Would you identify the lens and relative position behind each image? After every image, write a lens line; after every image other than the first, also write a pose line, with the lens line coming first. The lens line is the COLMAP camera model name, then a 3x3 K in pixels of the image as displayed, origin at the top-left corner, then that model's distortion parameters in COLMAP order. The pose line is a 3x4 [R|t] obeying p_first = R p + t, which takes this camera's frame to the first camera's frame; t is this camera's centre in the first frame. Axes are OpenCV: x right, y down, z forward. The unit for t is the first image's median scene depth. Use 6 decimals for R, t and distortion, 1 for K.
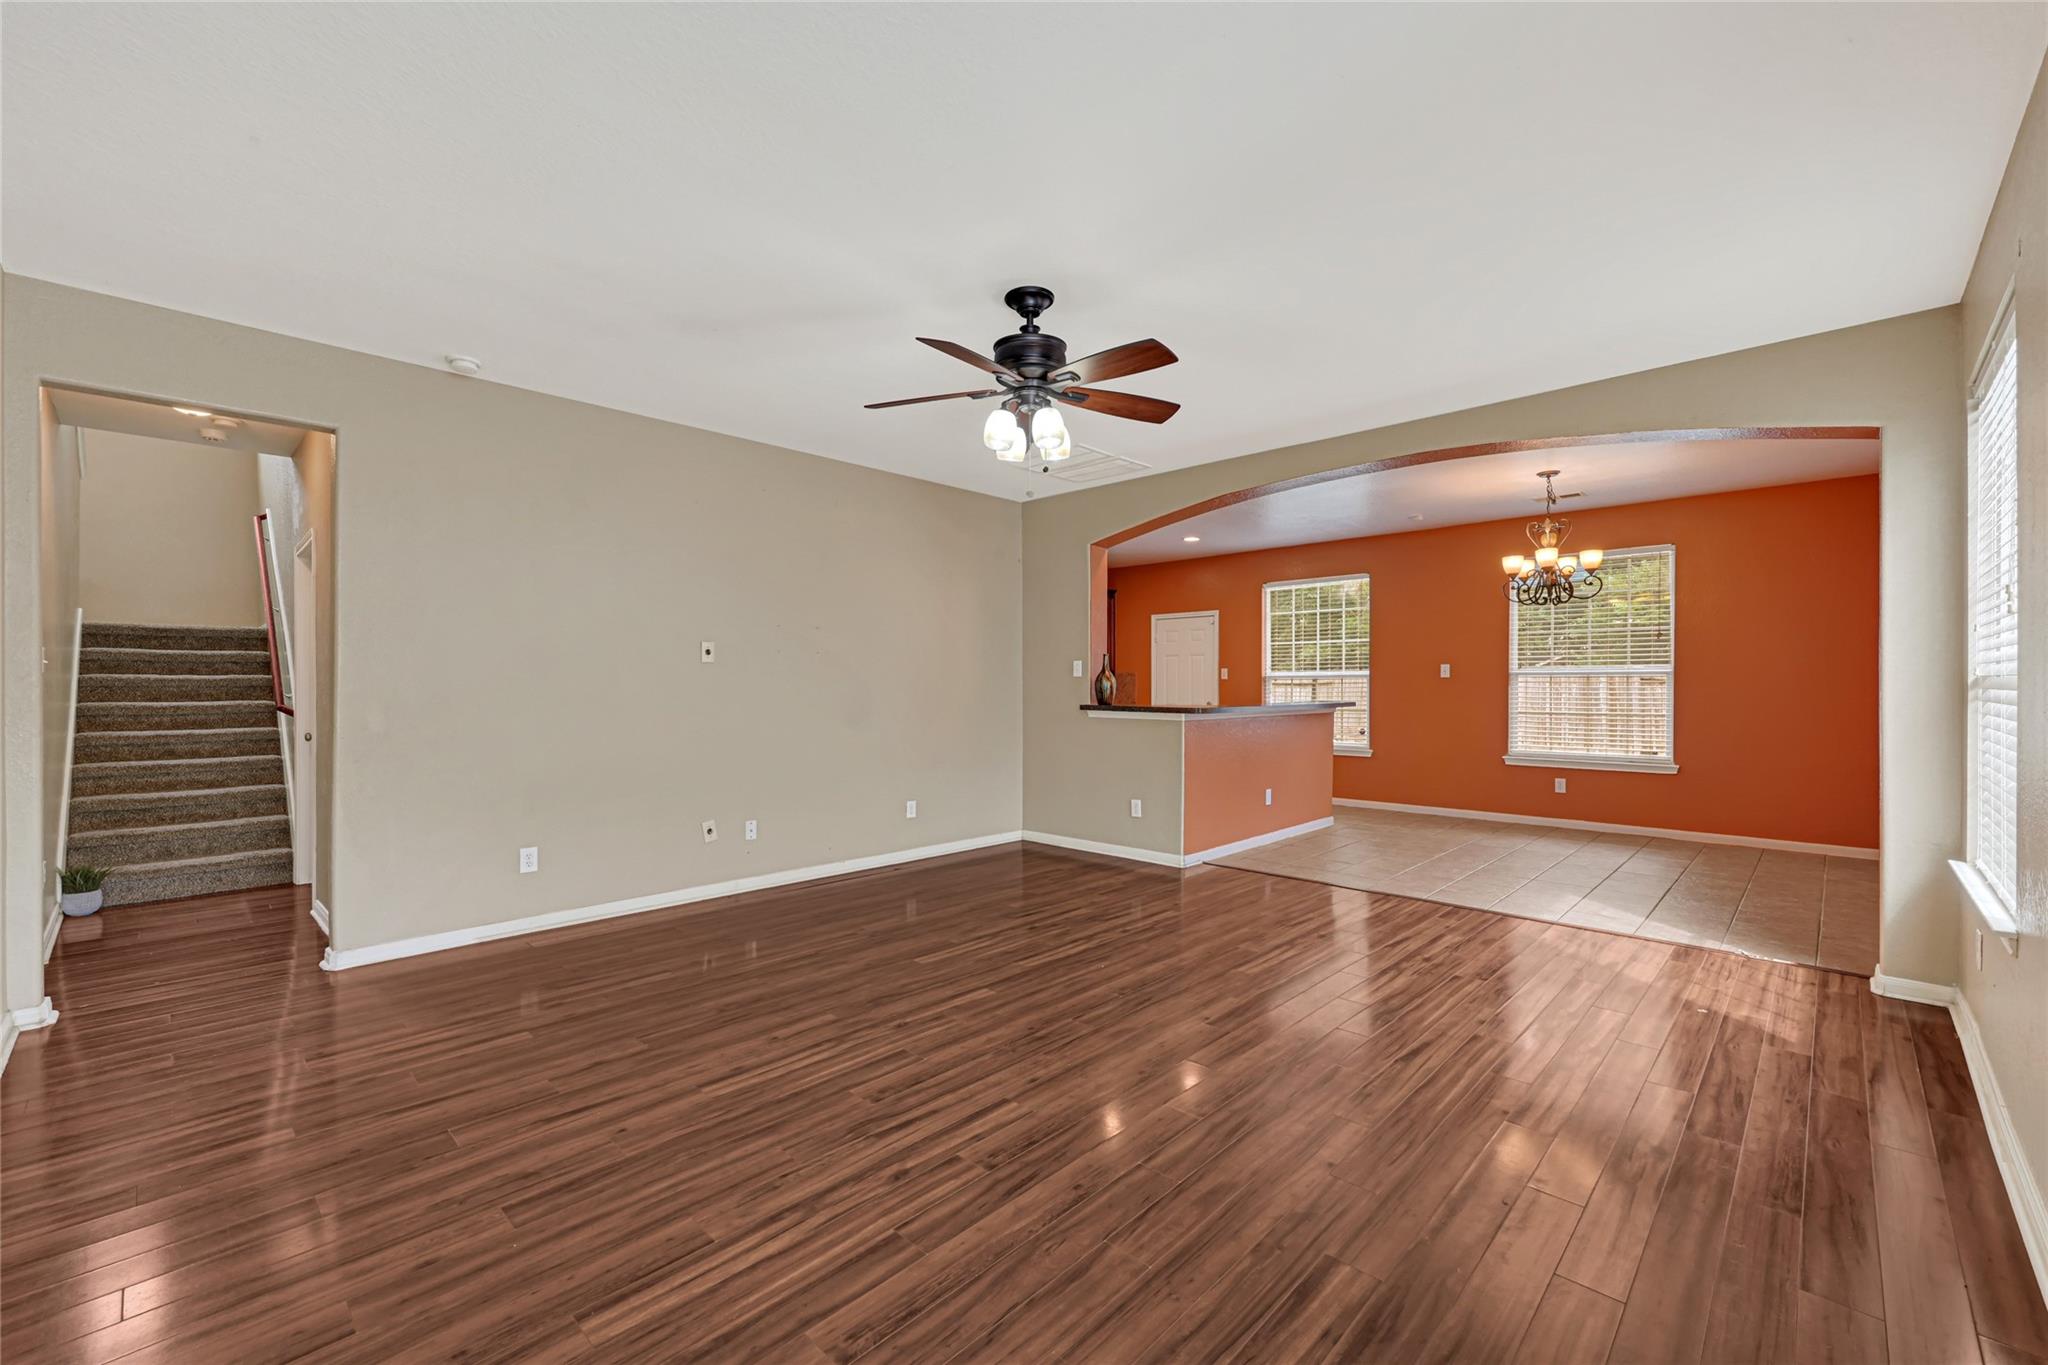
lens RADIAL K [[832.8, 0, 1030.3], [0, 832.8, 682.4], [0, 0, 1]] dist [0.007068, 0.000290]
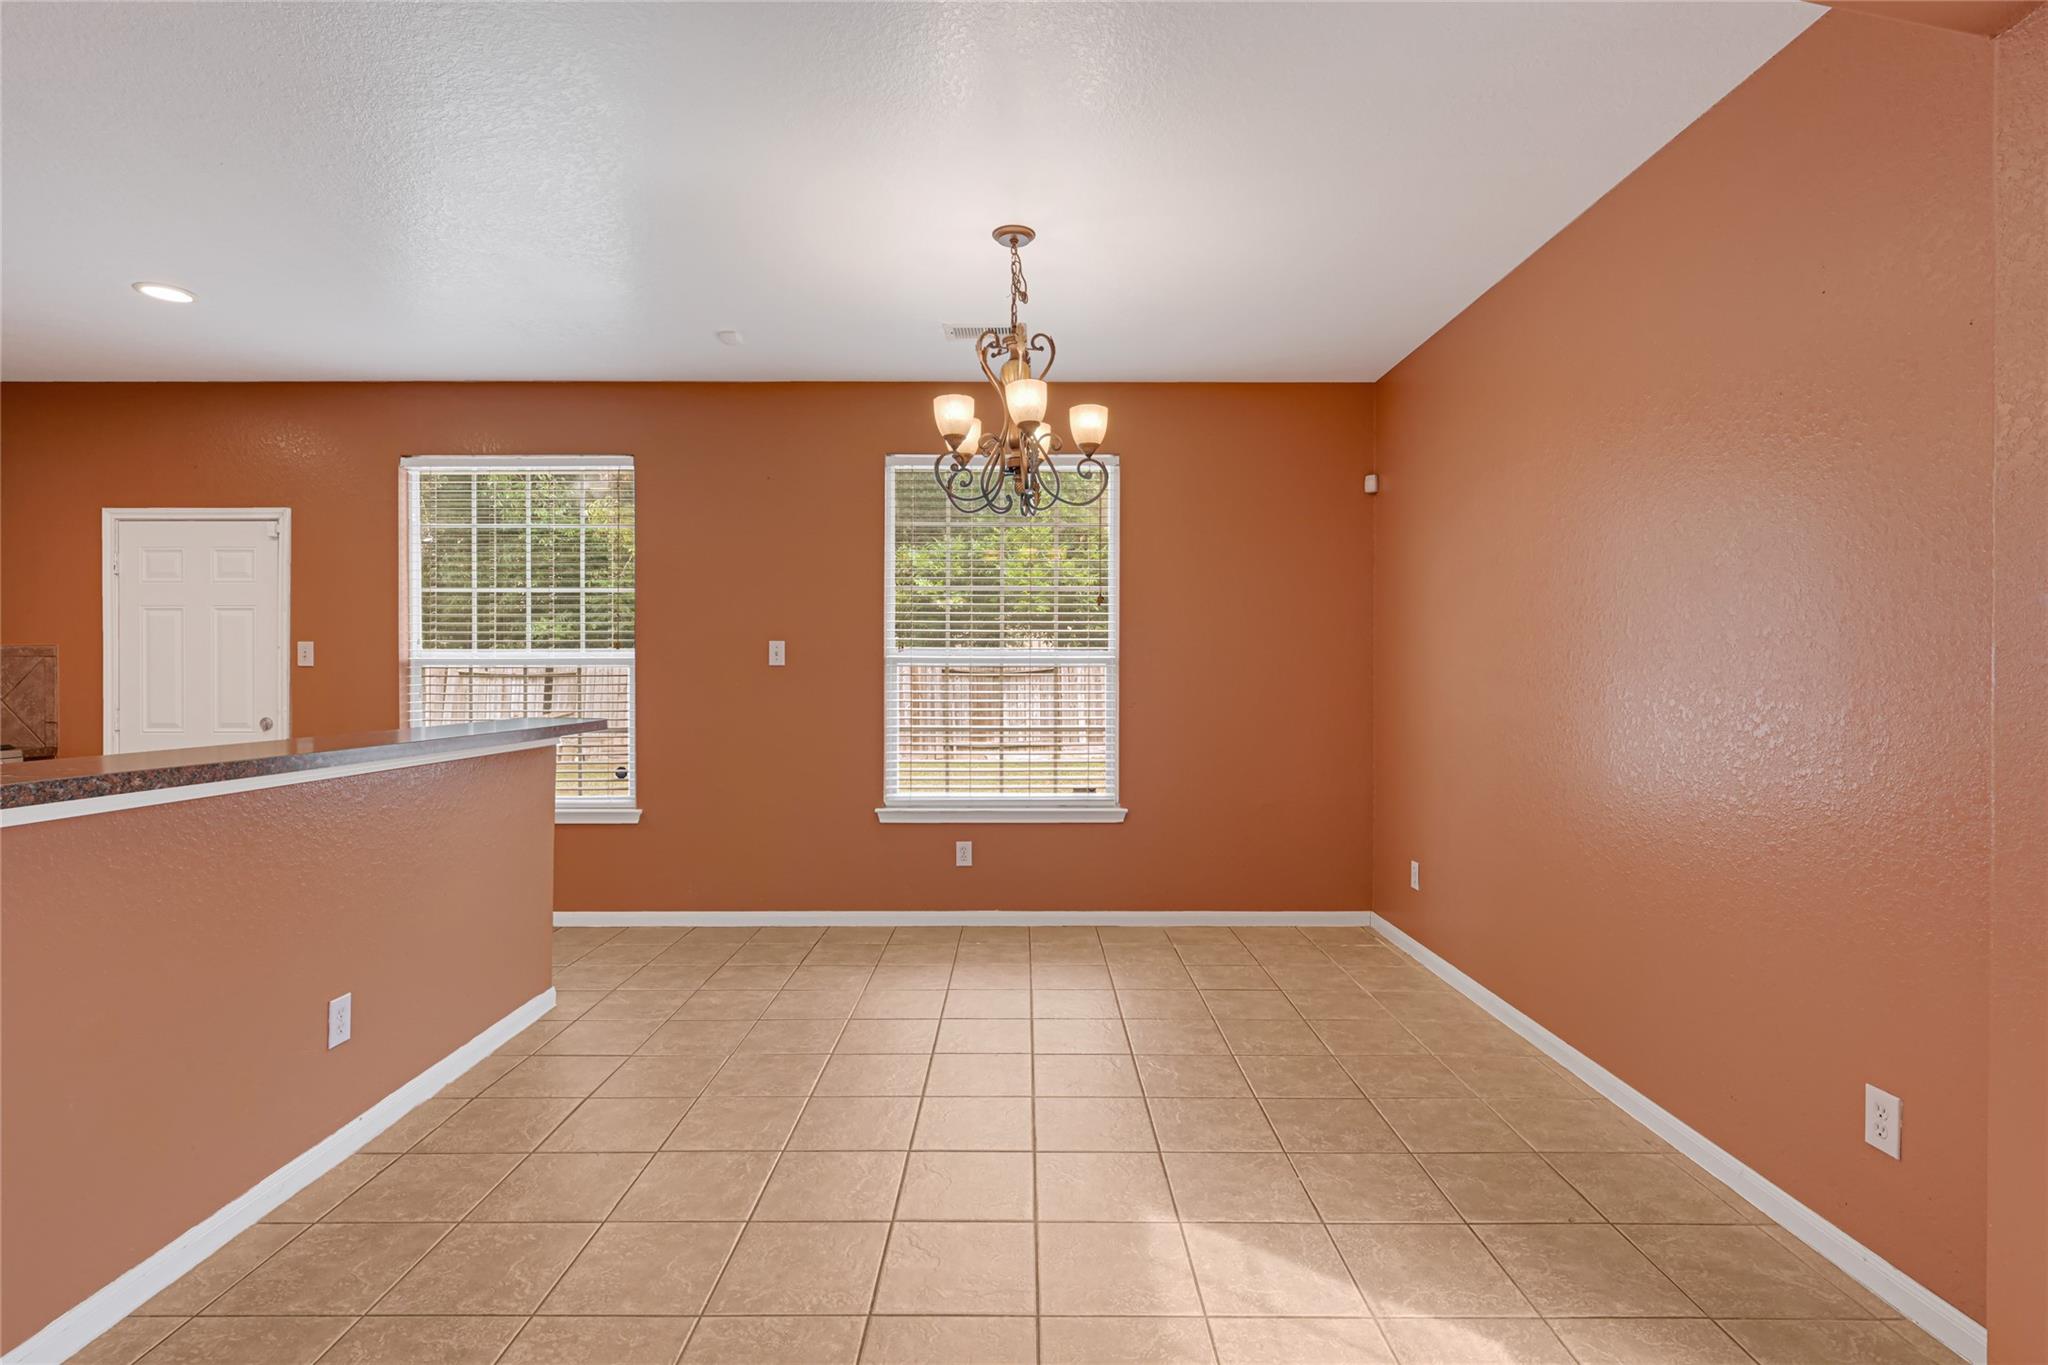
lens RADIAL K [[988.3, 0, 1022.5], [0, 988.3, 693.4], [0, 0, 1]] dist [-0.001058, 0.000258]
pose [[0.720275, -0.009987, 0.693617, 0.314389], [-0.003621, 0.999829, 0.018156, -0.000350], [-0.693679, -0.015589, 0.720116, 0.795144]]
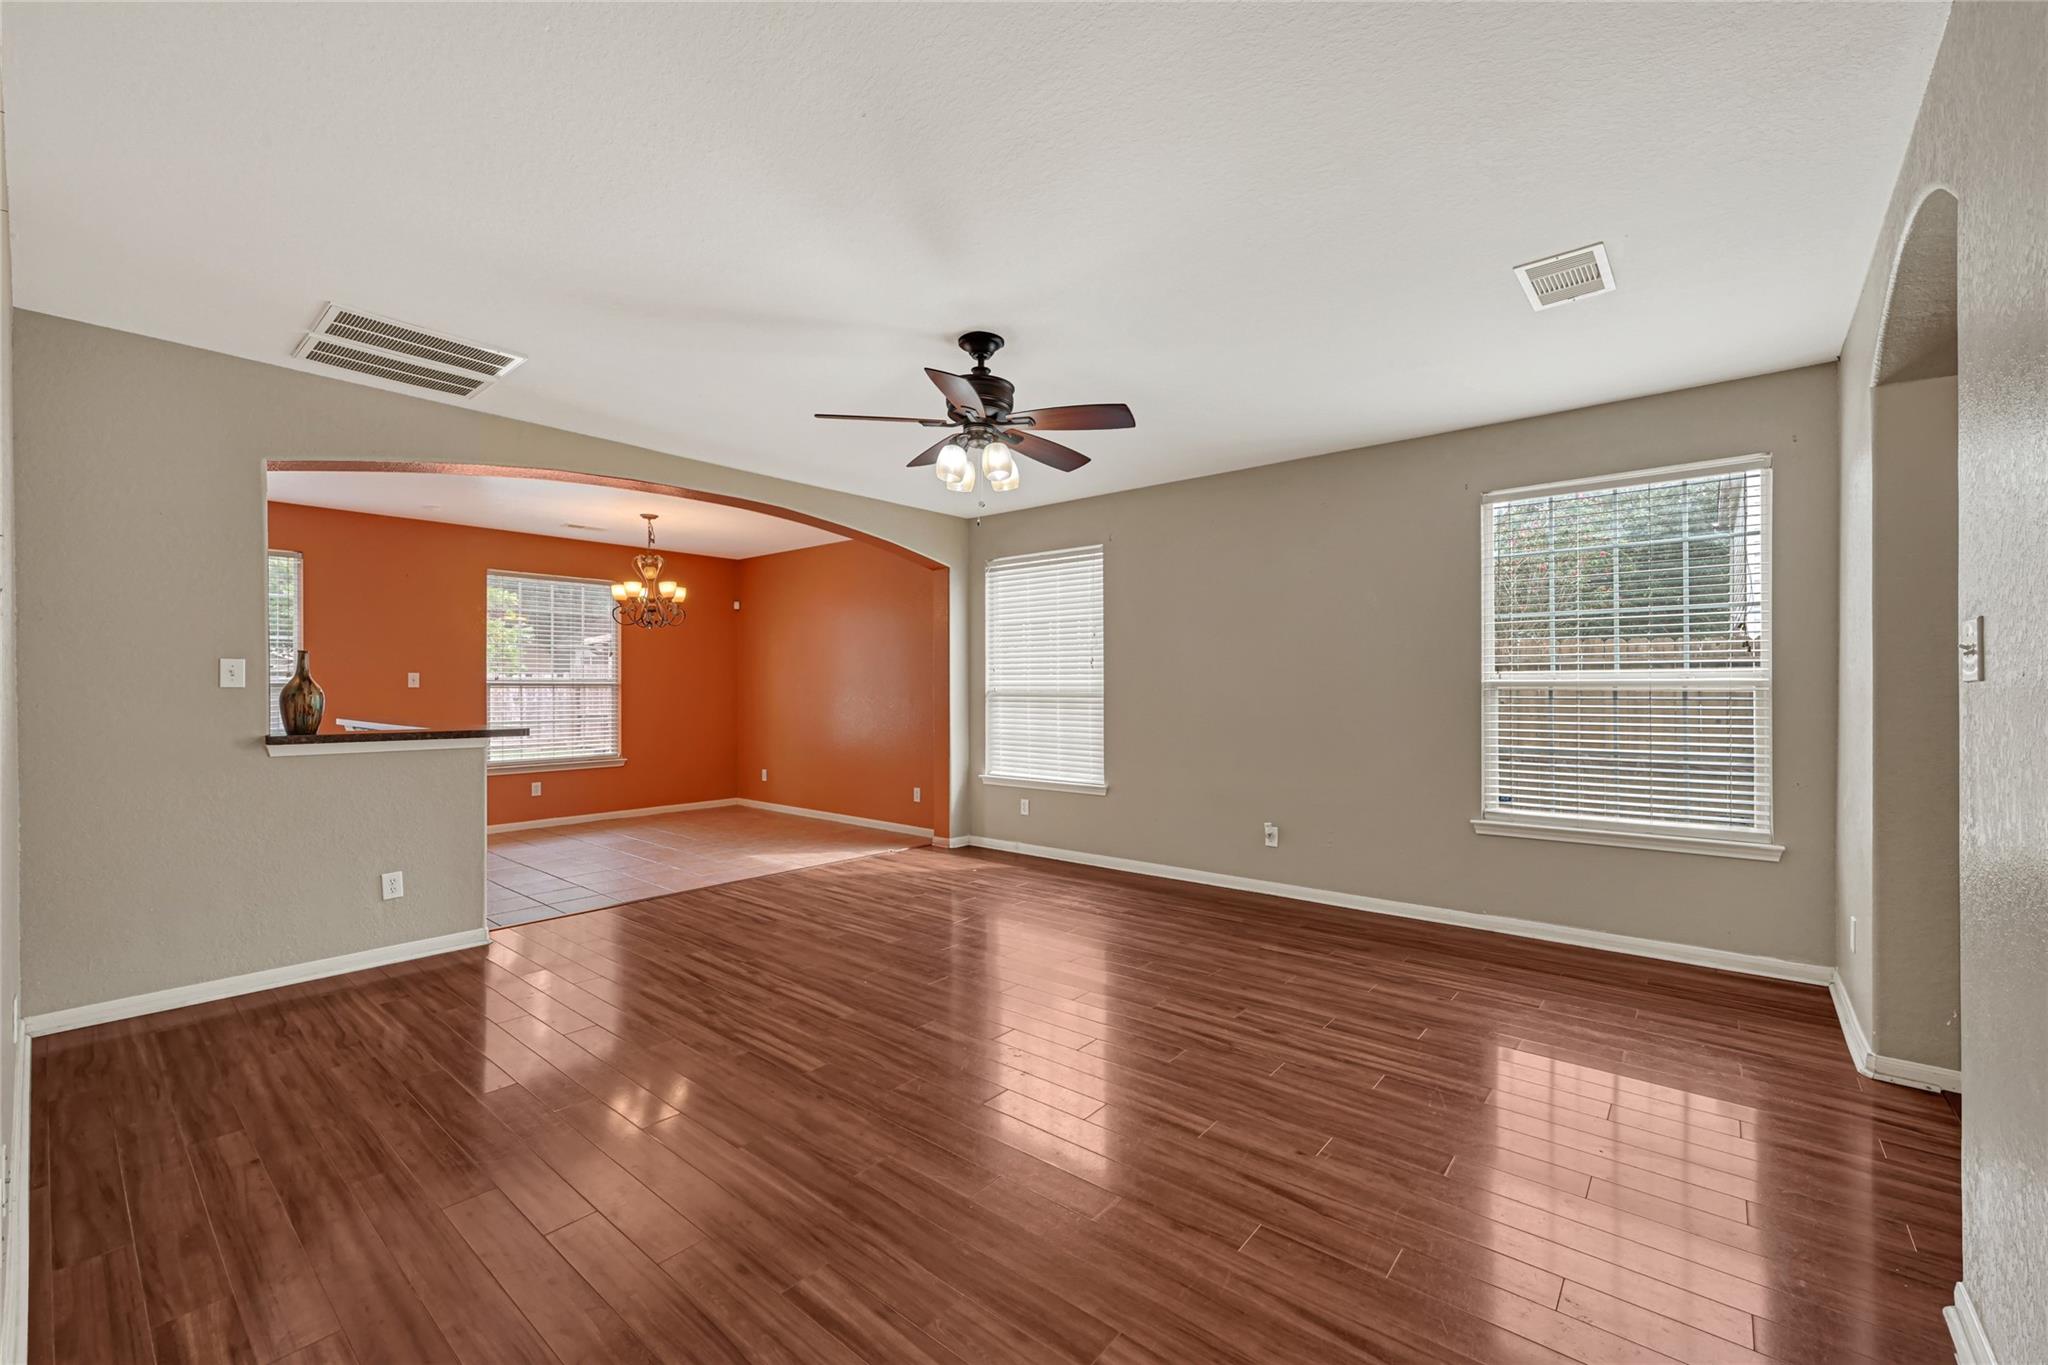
lens RADIAL K [[831.2, 0, 1024.0], [0, 831.2, 682.5], [0, 0, 1]] dist [-0.000967, -0.000009]
pose [[-0.062224, 0.007943, 0.998031, -0.770563], [-0.000253, 0.999968, -0.007975, -0.007453], [-0.998062, -0.000749, -0.062220, 0.734641]]
